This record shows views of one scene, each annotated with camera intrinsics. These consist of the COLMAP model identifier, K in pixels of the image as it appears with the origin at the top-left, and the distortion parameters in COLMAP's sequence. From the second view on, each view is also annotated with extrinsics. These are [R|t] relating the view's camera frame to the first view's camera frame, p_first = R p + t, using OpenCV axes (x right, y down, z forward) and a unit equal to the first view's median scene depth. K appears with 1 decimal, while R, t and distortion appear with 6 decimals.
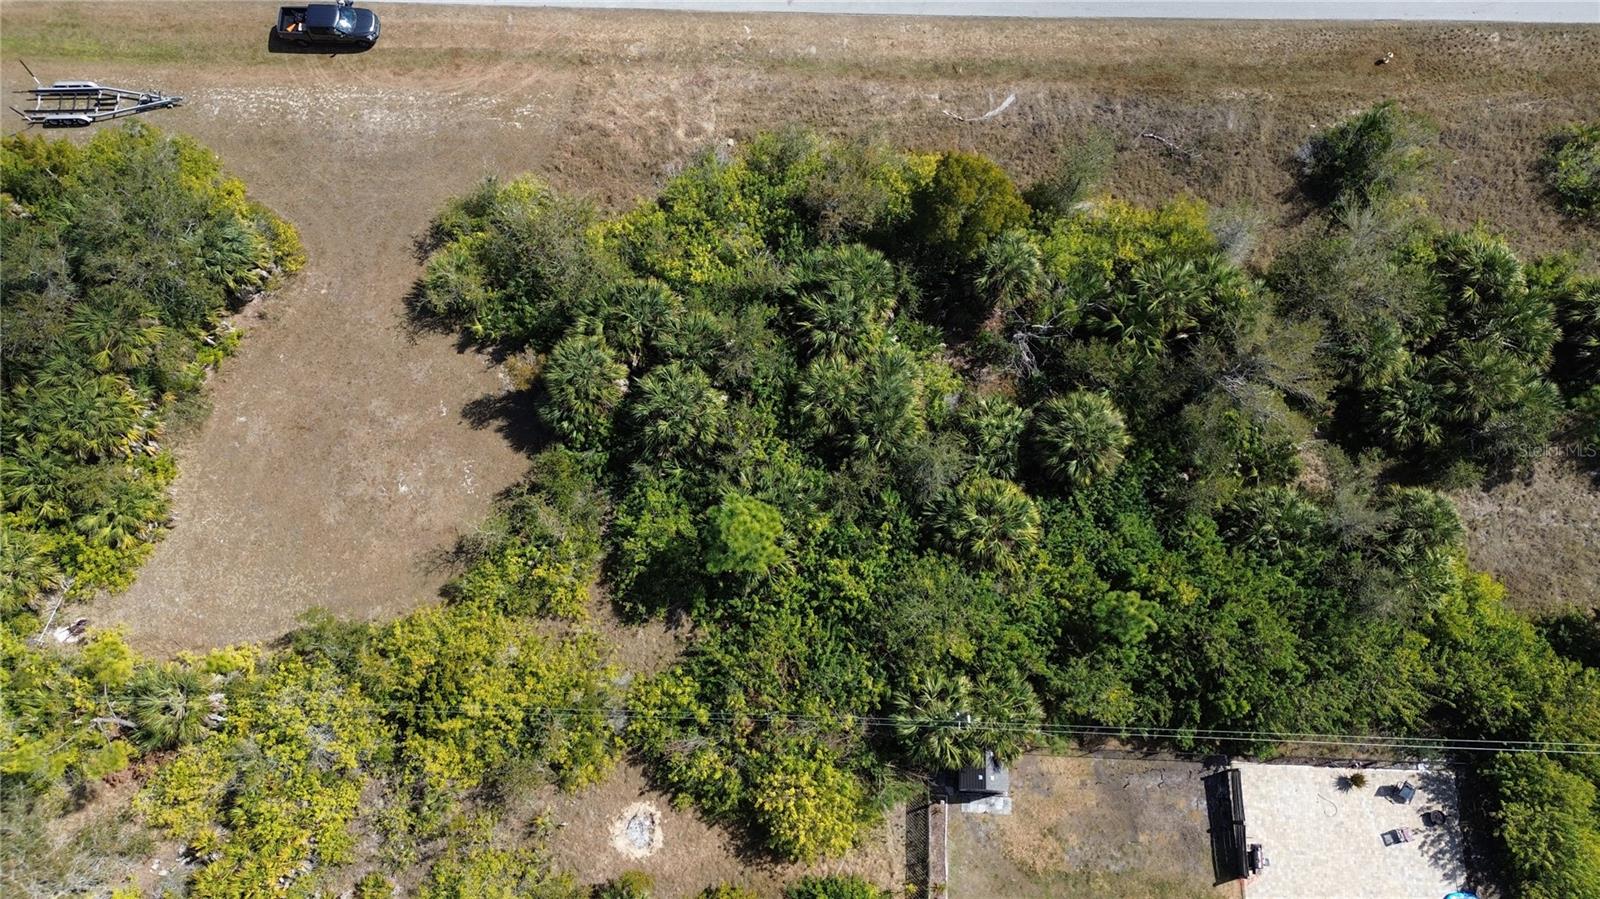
lens RADIAL K [[1128.1, 0, 800.0], [0, 1128.1, 449.5], [0, 0, 1]] dist [0.081950, -0.082708]
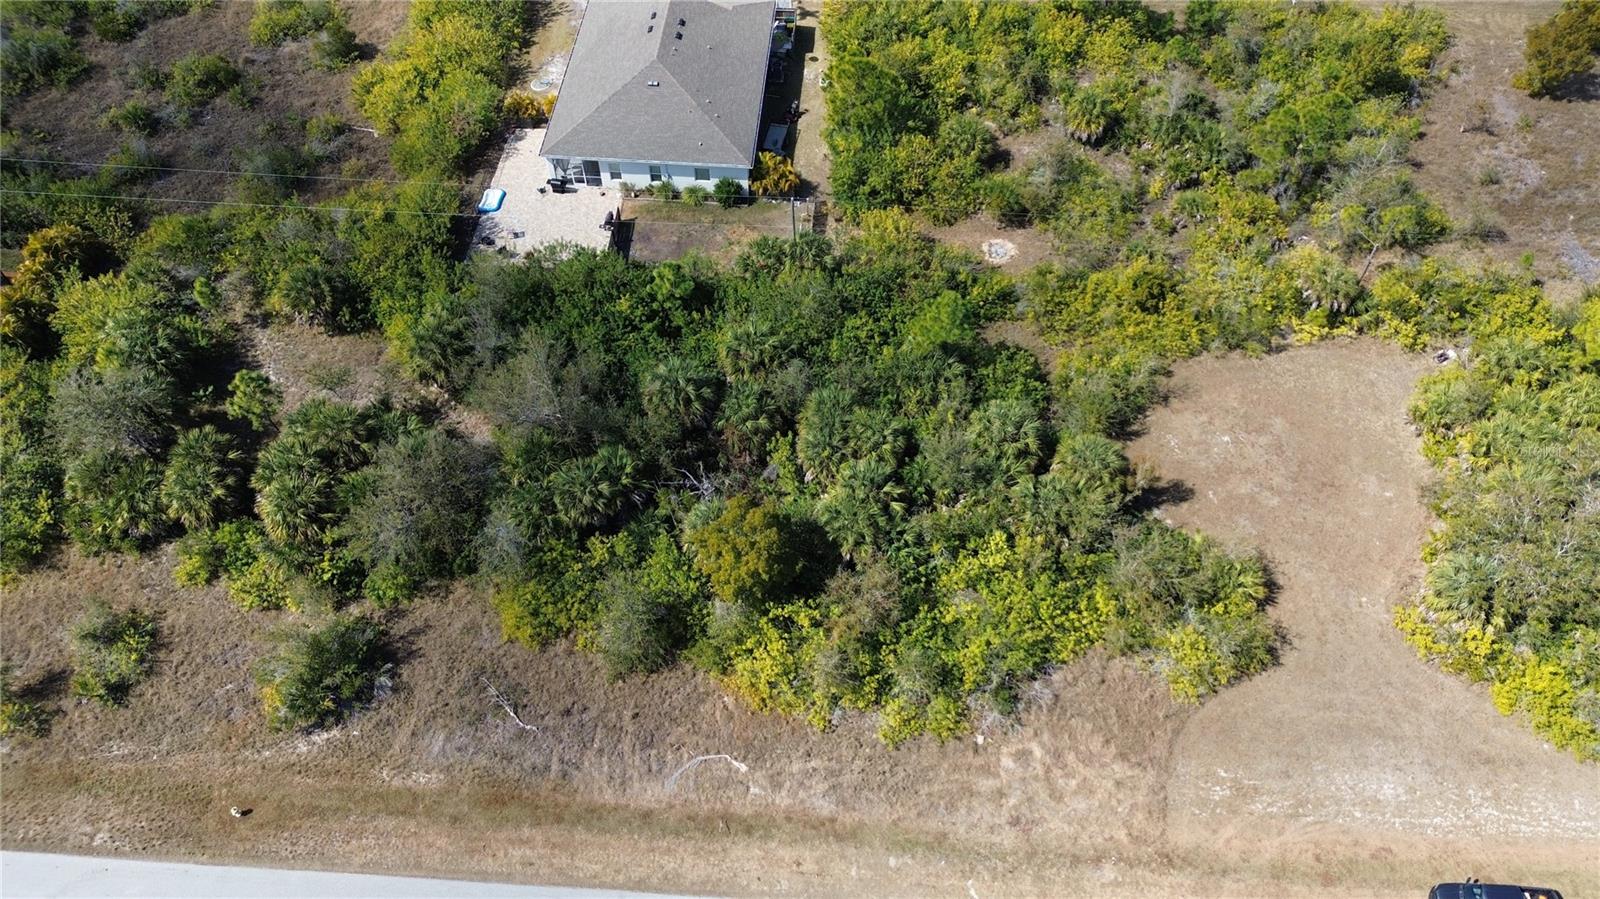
lens RADIAL K [[1128.1, 0, 800.0], [0, 1128.1, 449.5], [0, 0, 1]] dist [0.081950, -0.082708]
pose [[-0.999353, -0.016139, 0.032151, 0.058379], [0.035522, -0.583963, 0.811003, -0.865815], [0.005686, 0.811620, 0.584158, 0.264681]]
